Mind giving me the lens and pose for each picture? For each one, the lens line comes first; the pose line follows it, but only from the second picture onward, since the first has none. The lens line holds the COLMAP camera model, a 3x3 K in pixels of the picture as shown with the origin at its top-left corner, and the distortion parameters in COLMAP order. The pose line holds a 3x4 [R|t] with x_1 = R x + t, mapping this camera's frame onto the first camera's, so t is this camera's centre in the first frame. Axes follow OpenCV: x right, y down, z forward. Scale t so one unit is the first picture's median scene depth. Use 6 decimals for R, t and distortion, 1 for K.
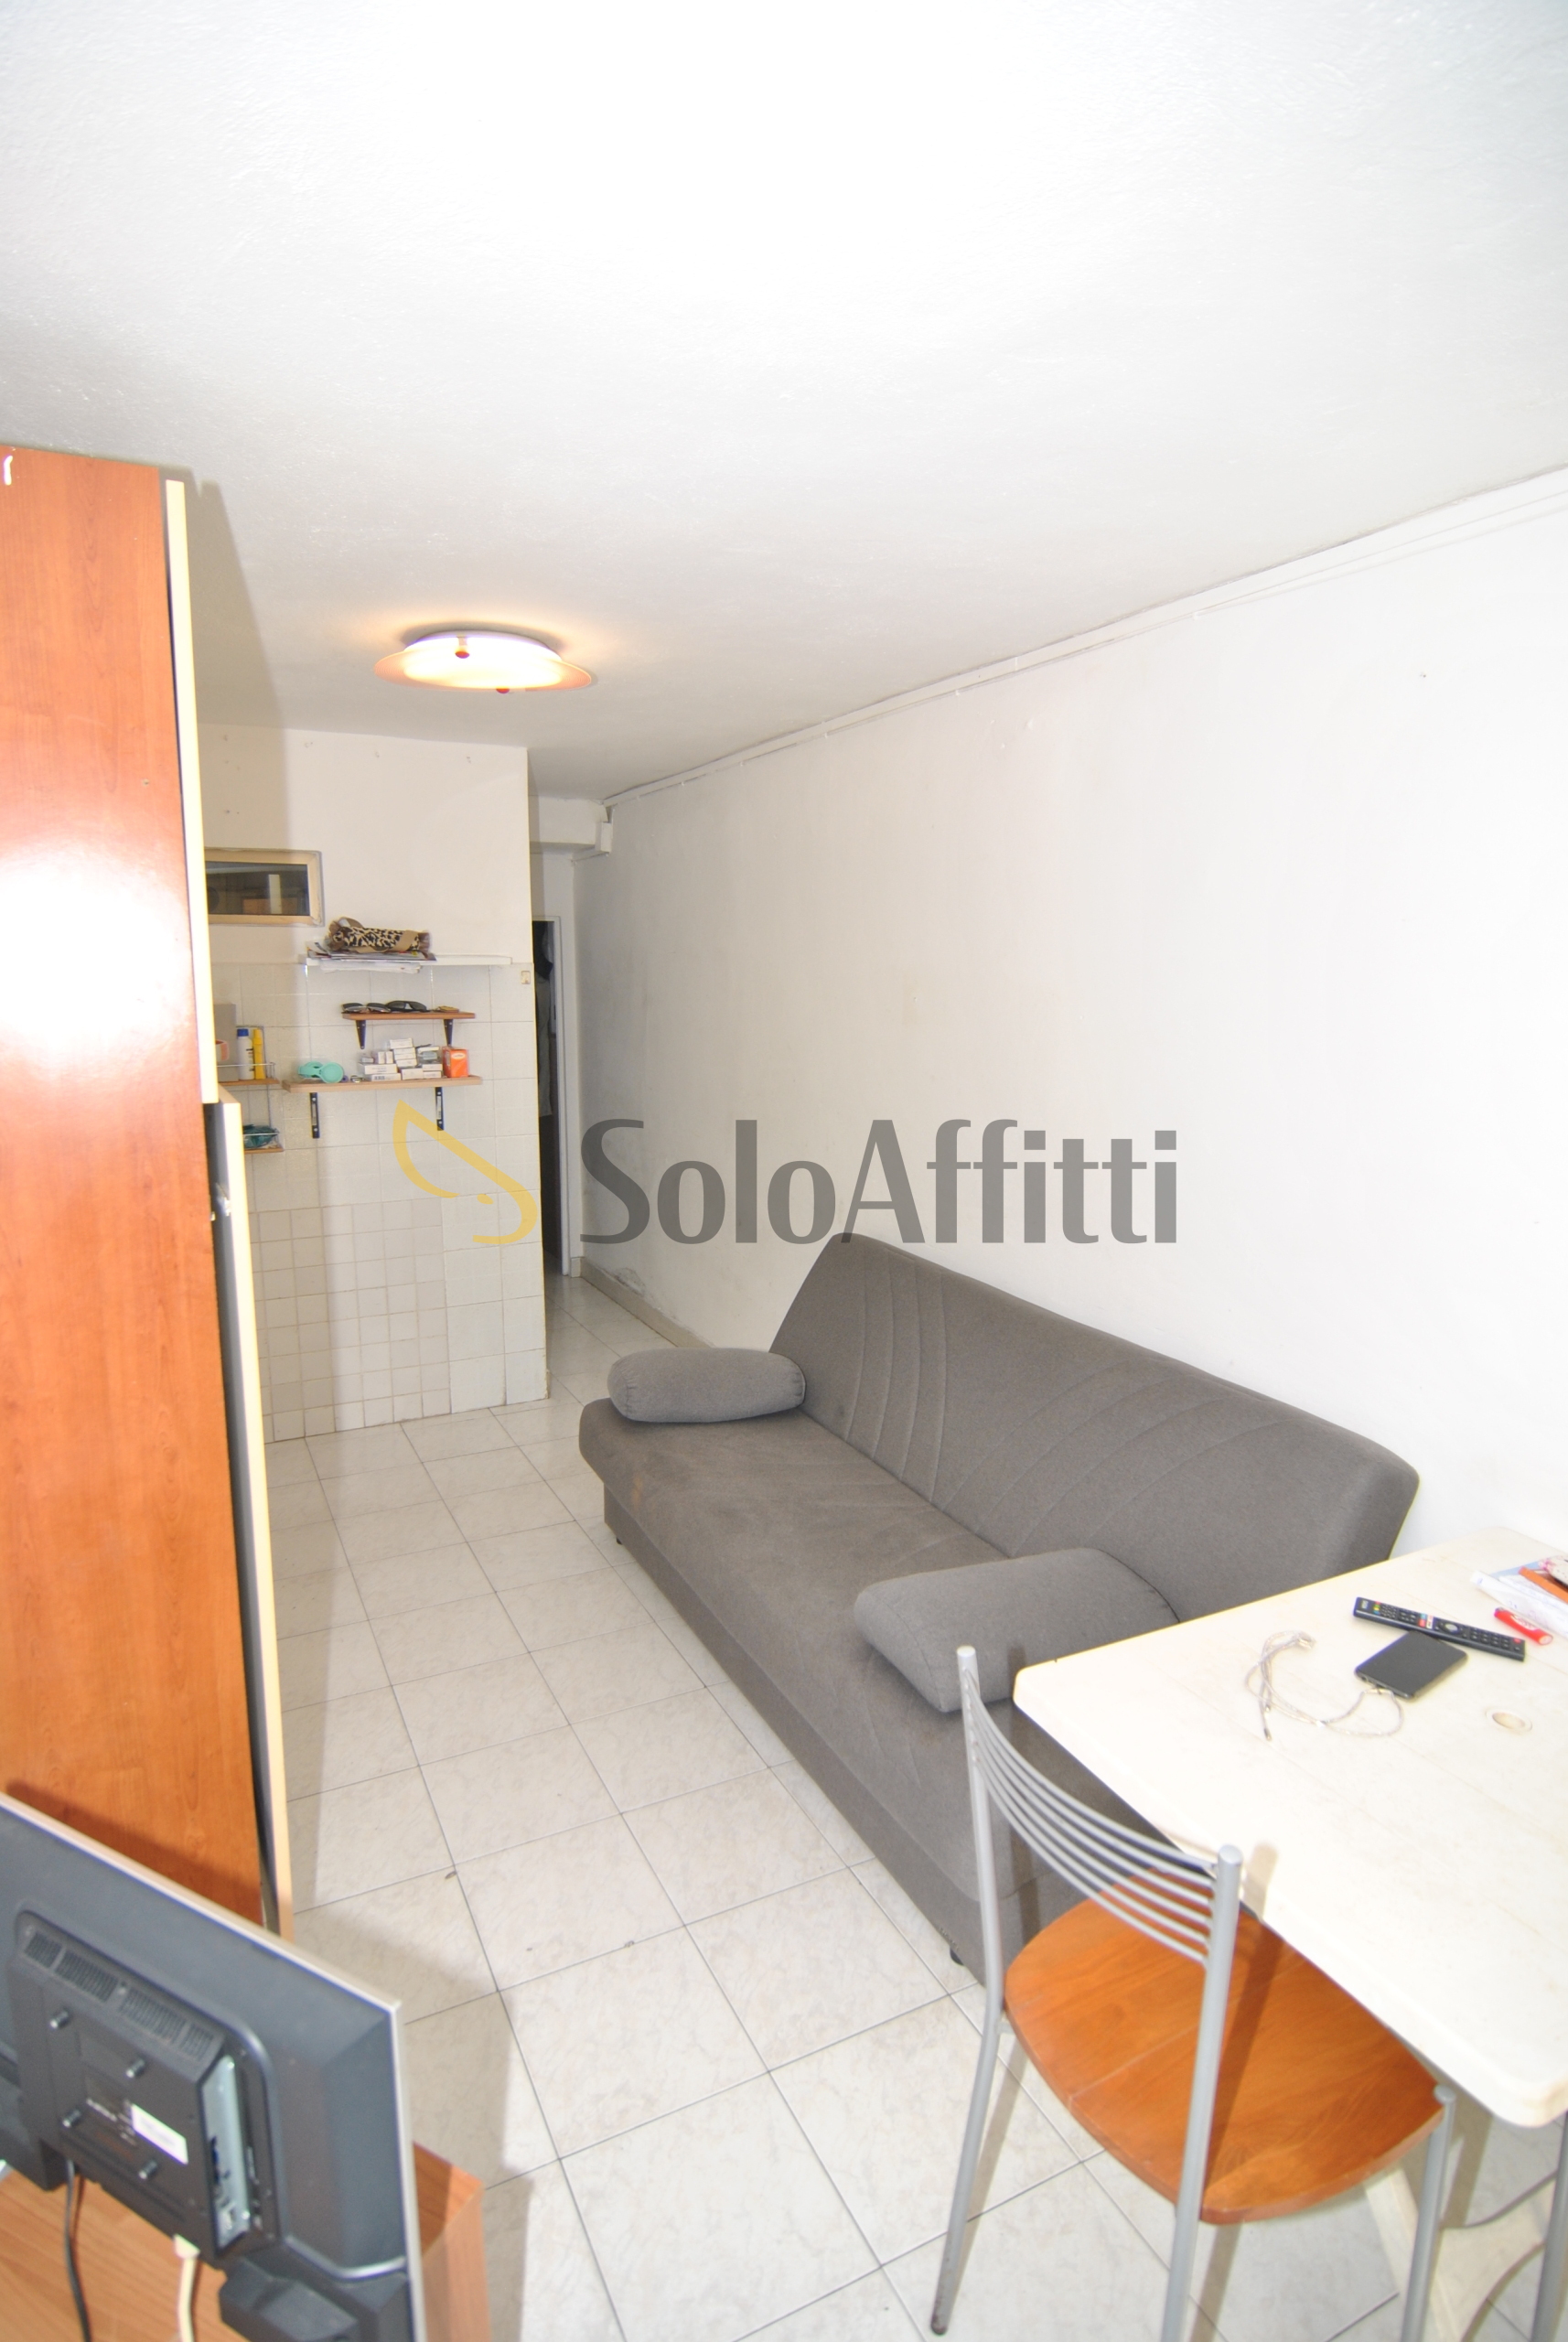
lens RADIAL K [[1270.1, 0, 777.5], [0, 1270.1, 1178.6], [0, 0, 1]] dist [0.000373, -0.002587]
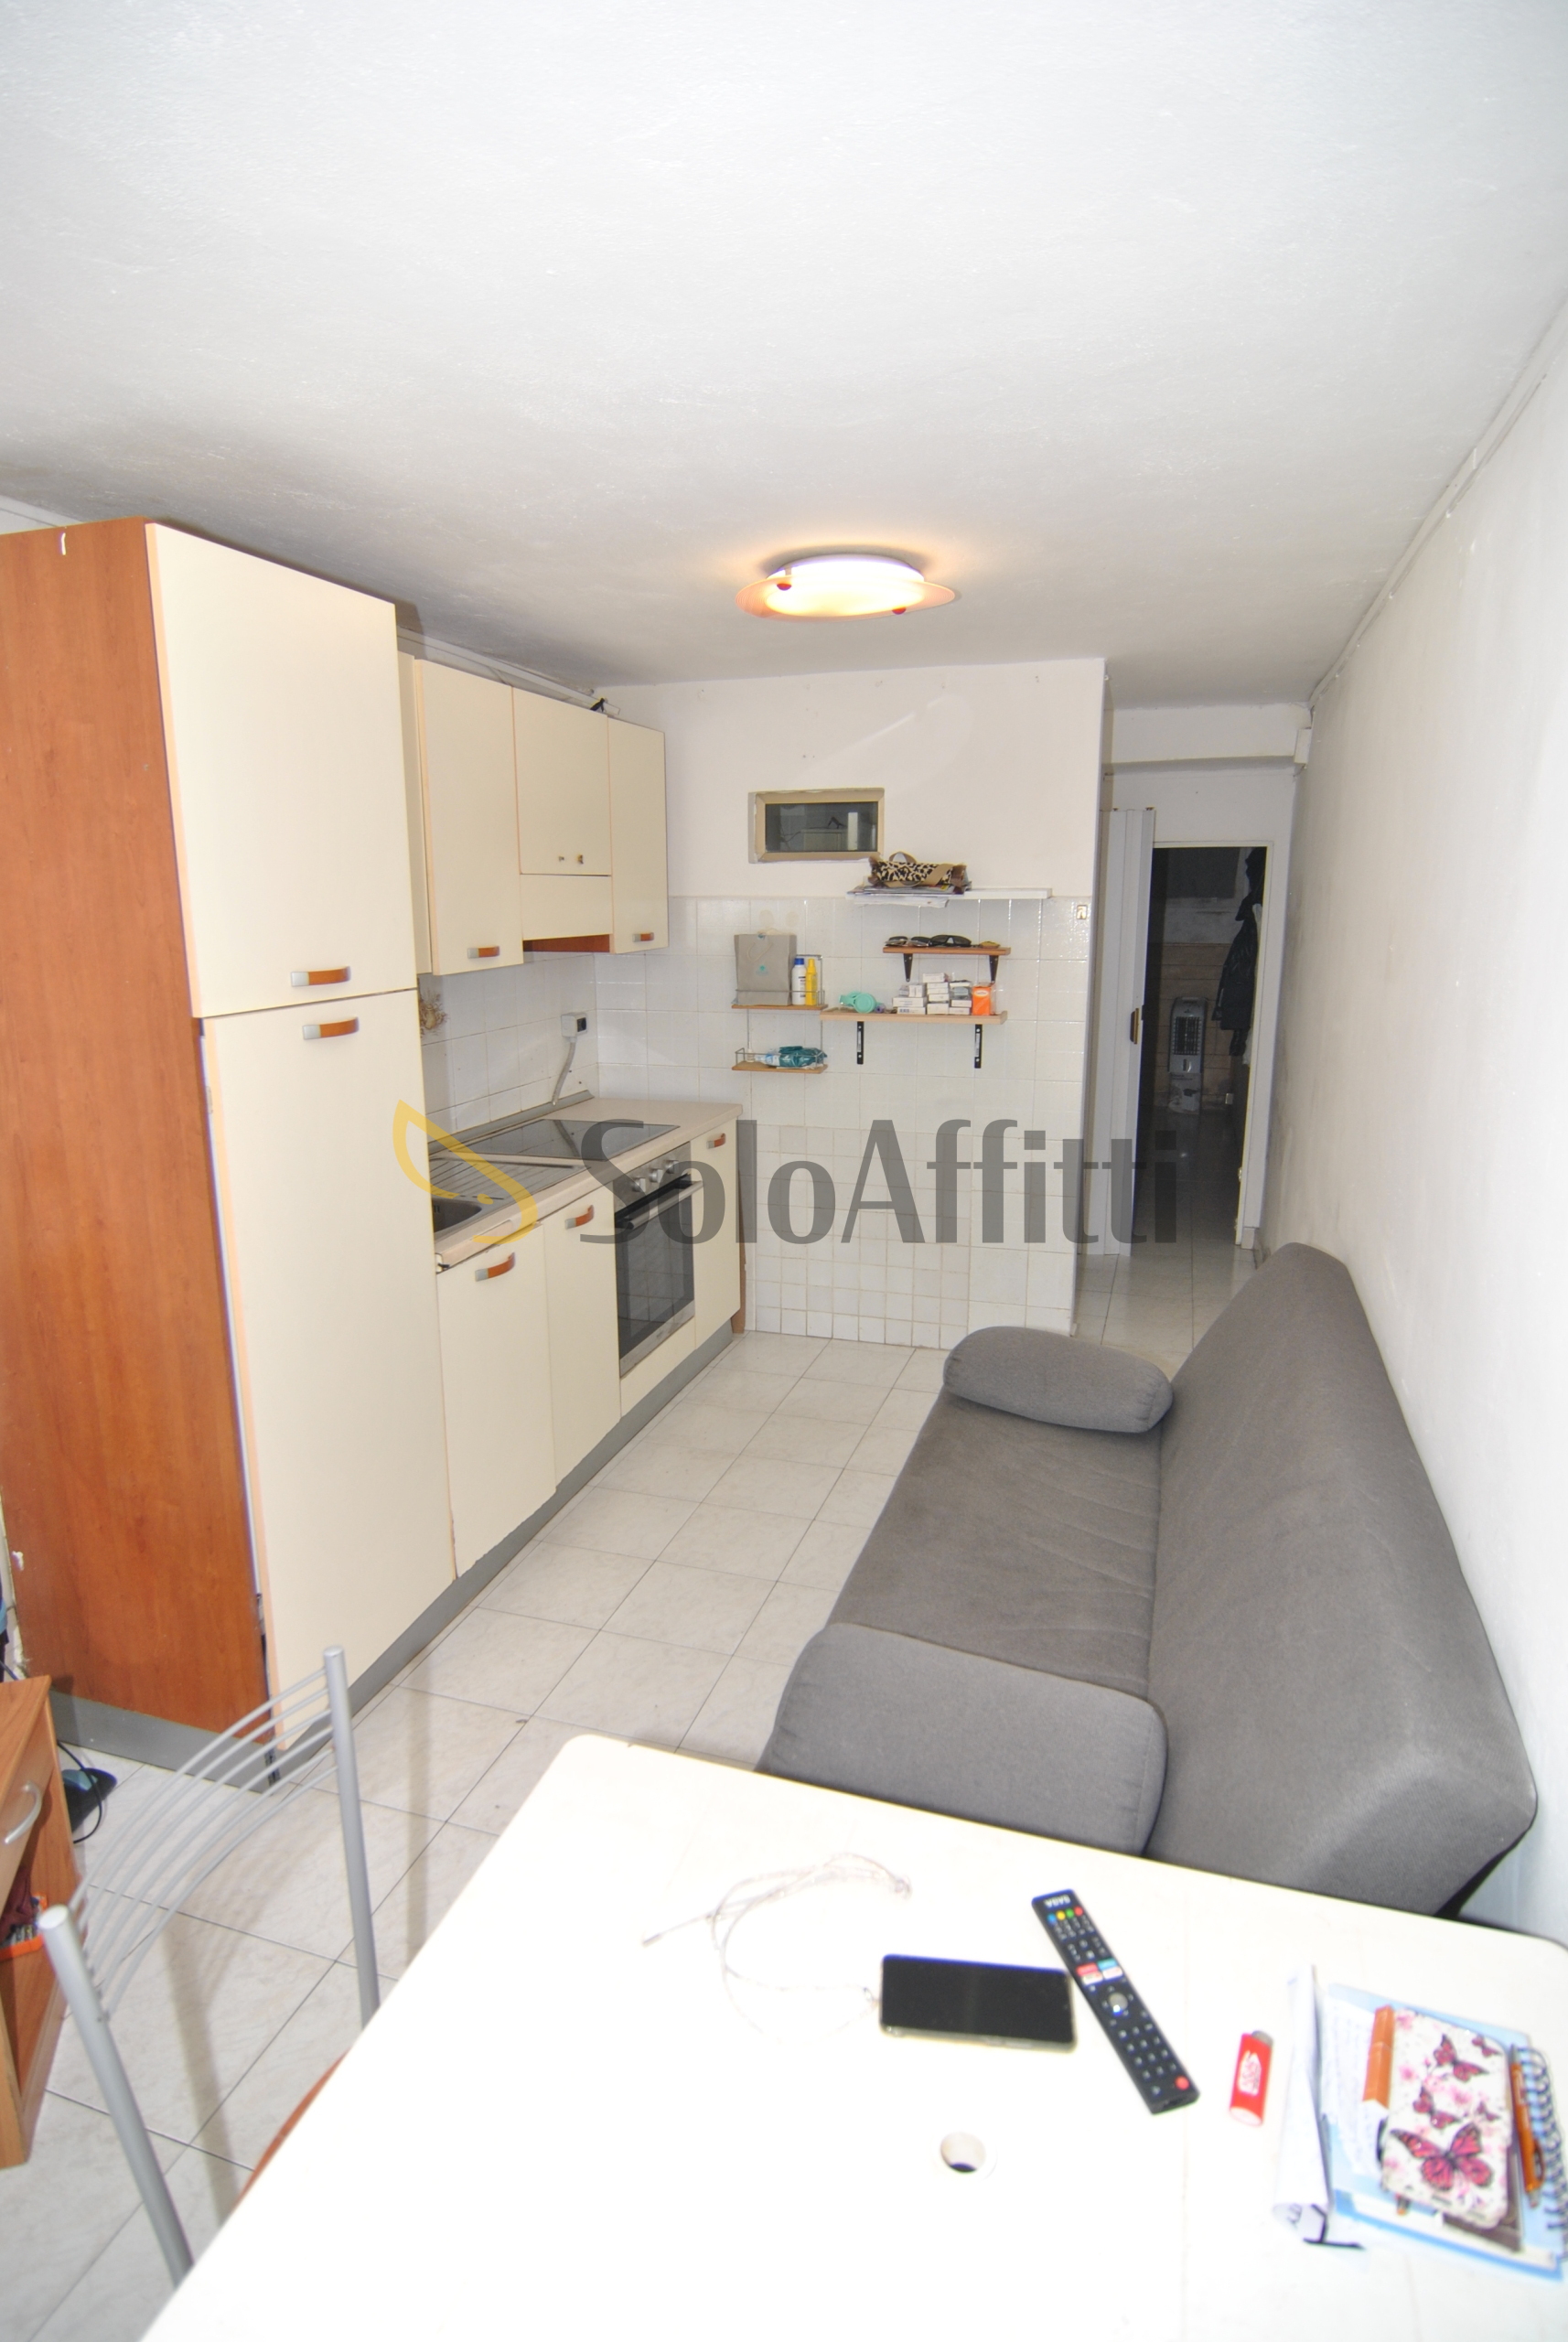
lens RADIAL K [[1270.1, 0, 738.6], [0, 1270.1, 1178.8], [0, 0, 1]] dist [0.000373, -0.002587]
pose [[0.708157, 0.152620, -0.689362, 0.316051], [-0.114032, 0.988263, 0.101653, -0.034397], [0.696785, 0.006623, 0.717249, 0.175559]]
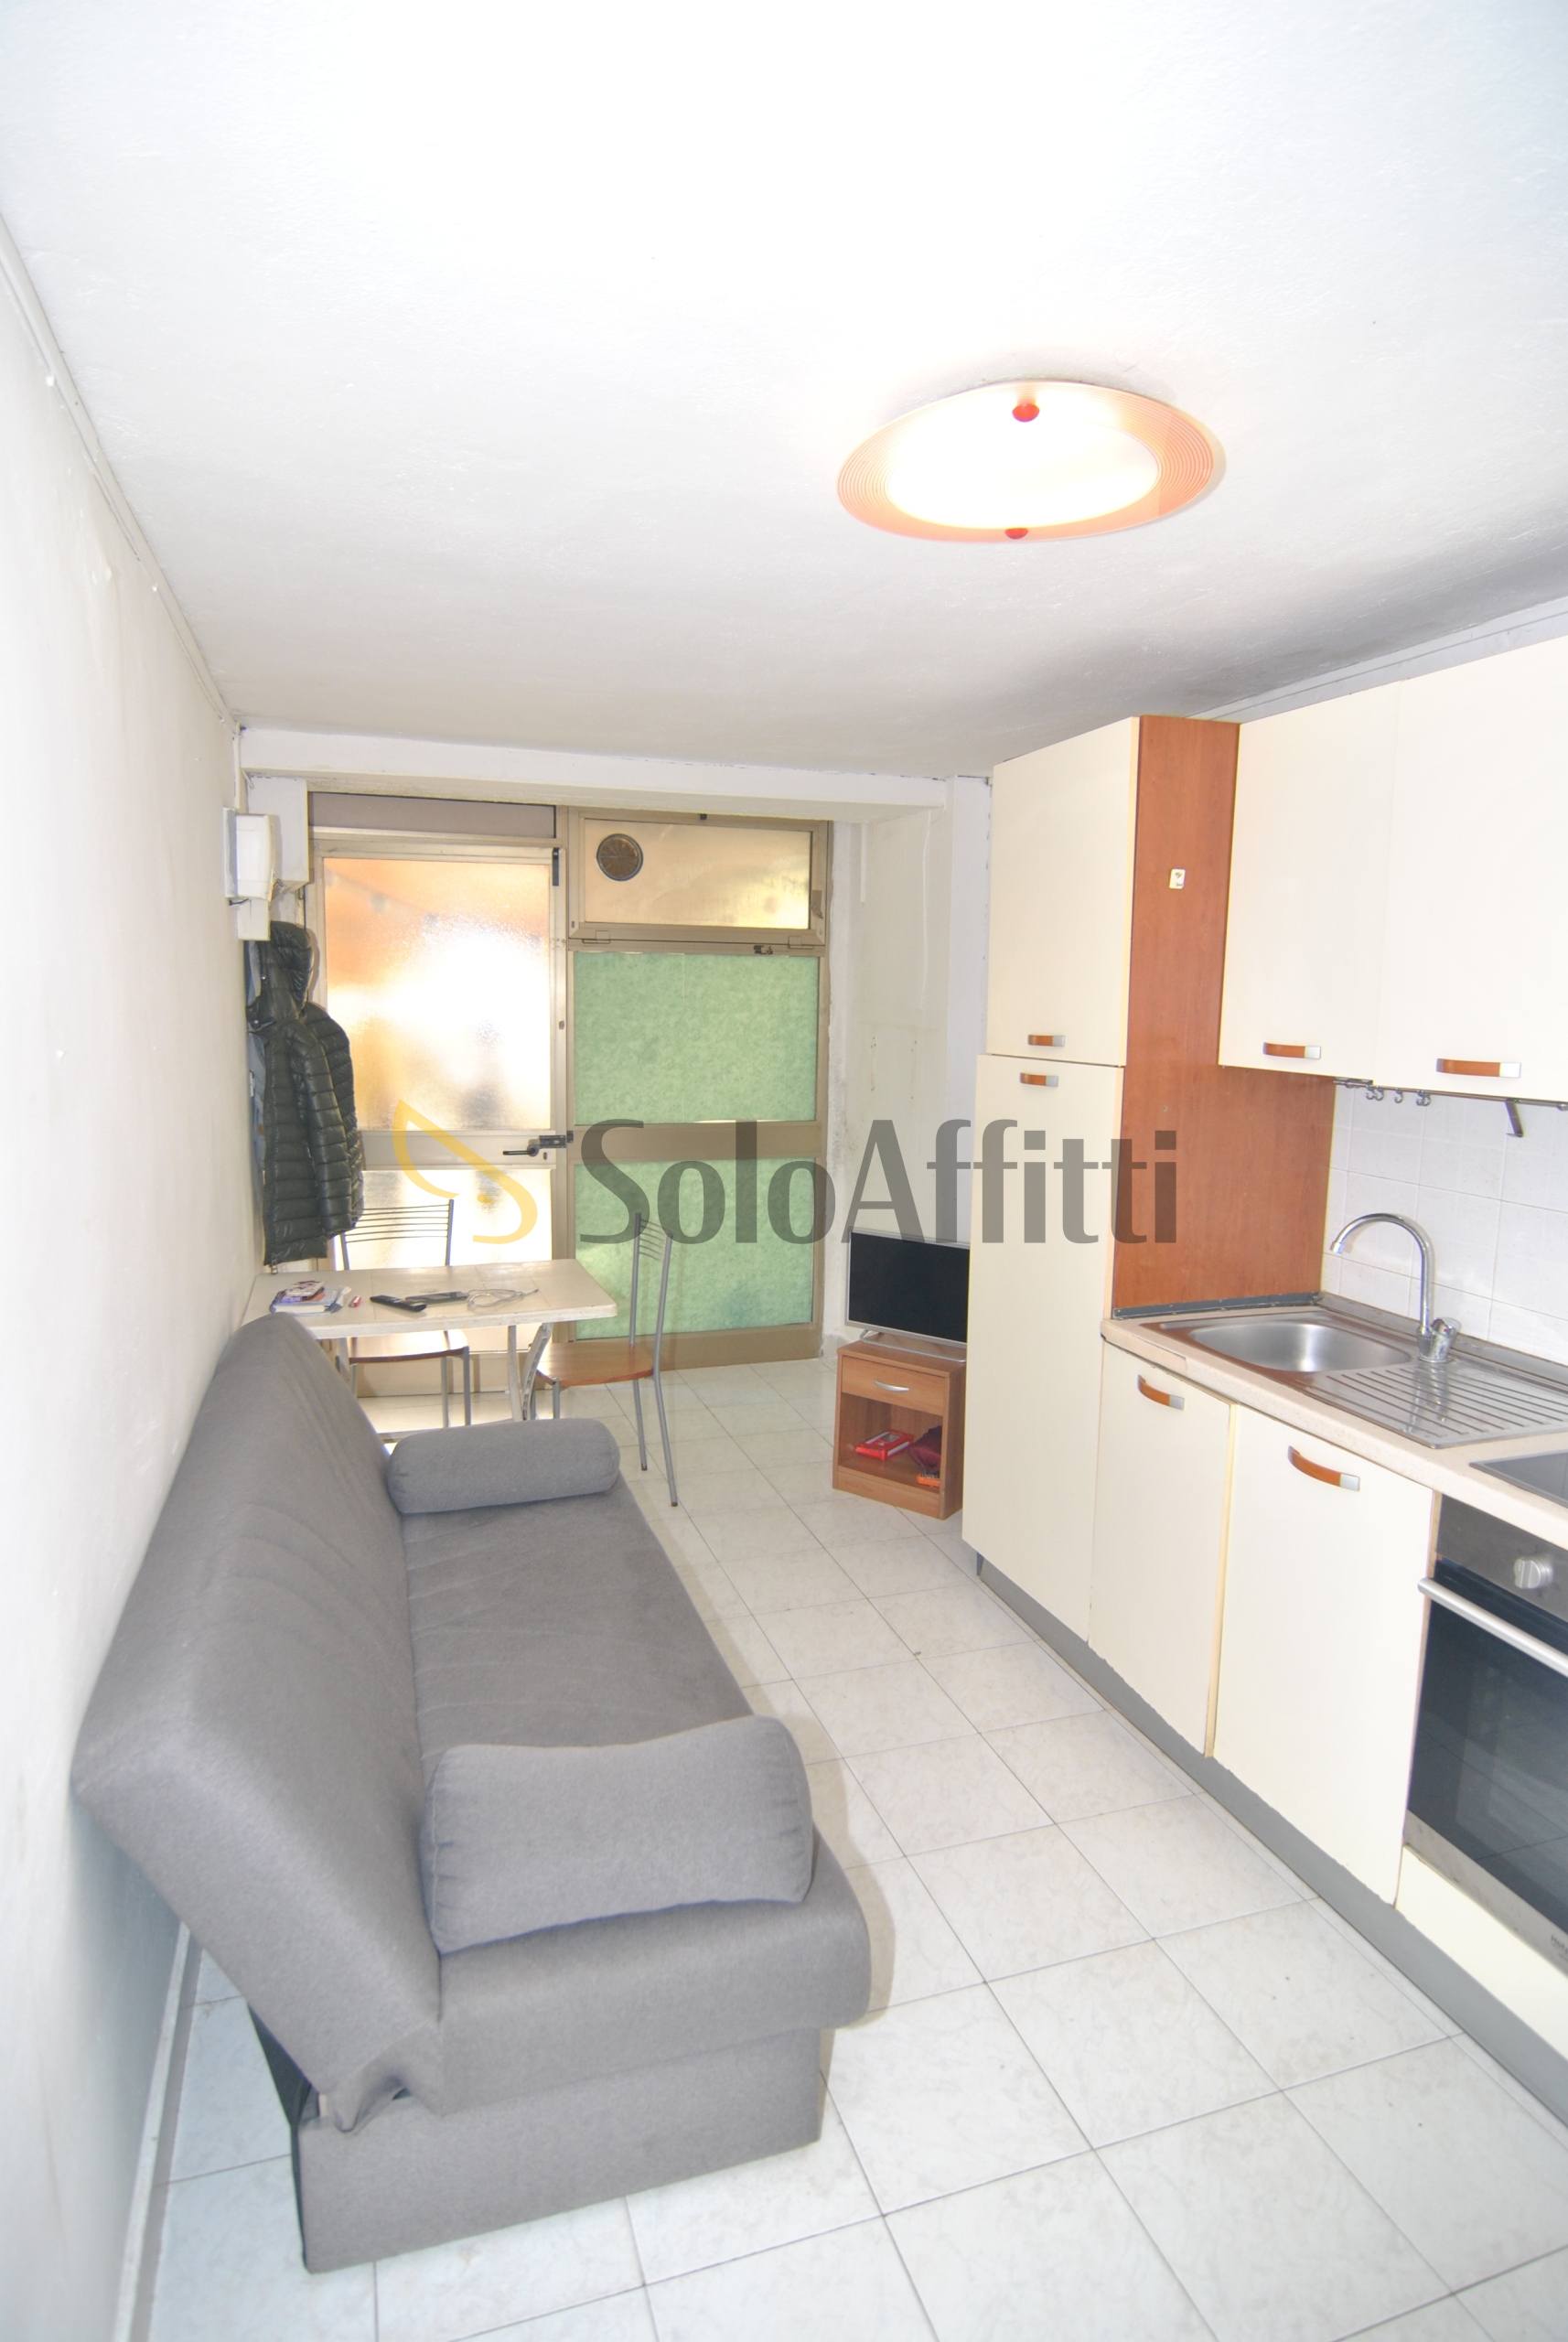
lens RADIAL K [[1270.1, 0, 776.0], [0, 1270.1, 1178.4], [0, 0, 1]] dist [0.000373, -0.002587]
pose [[-0.990681, -0.028227, 0.133244, -0.149721], [0.014284, 0.951360, 0.307749, -0.193976], [-0.135450, 0.306784, -0.942092, 1.167942]]
